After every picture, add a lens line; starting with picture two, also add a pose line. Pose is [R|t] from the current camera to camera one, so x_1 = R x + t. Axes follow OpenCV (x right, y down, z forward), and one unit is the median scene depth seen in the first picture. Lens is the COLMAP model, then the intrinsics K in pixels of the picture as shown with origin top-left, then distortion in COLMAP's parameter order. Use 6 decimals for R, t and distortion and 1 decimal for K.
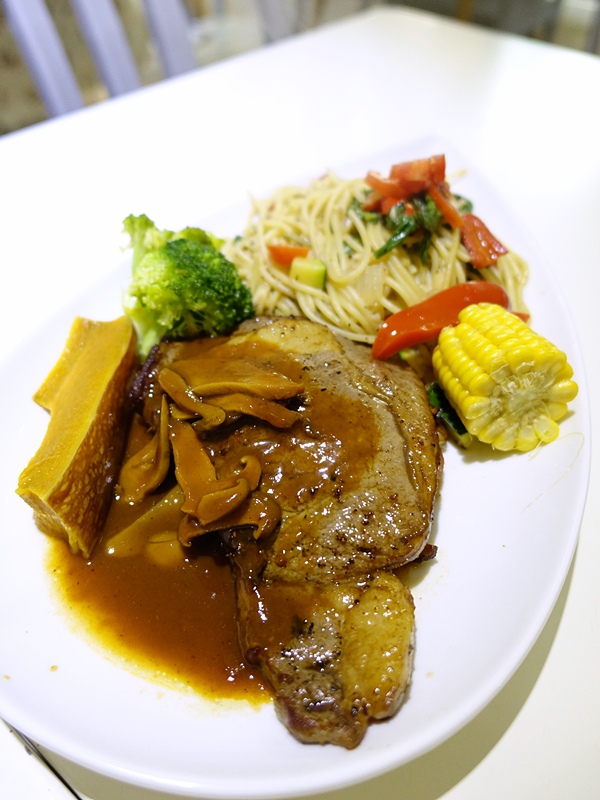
lens RADIAL K [[609.2, 0, 301.5], [0, 609.2, 406.0], [0, 0, 1]] dist [0.009279, -0.000463]
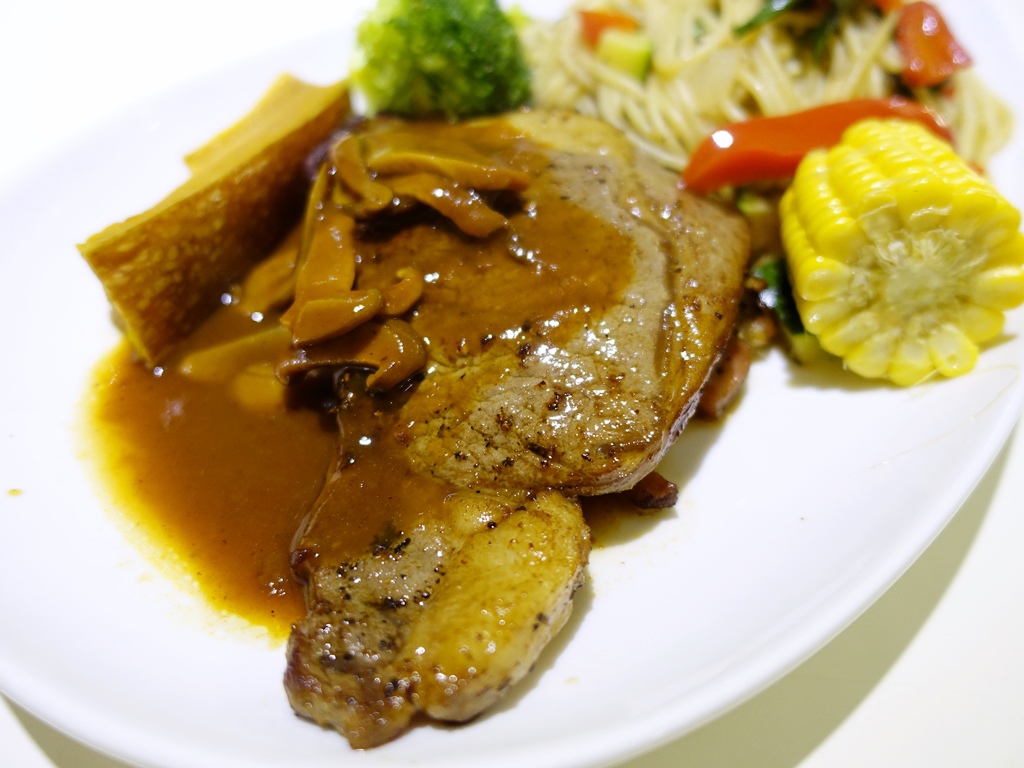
lens RADIAL K [[779.8, 0, 514.6], [0, 779.8, 374.4], [0, 0, 1]] dist [0.009279, -0.000463]
pose [[0.949810, 0.224397, -0.217960, 0.199164], [-0.220151, 0.974477, 0.043899, 0.122437], [0.222248, 0.006289, 0.974970, 0.244291]]
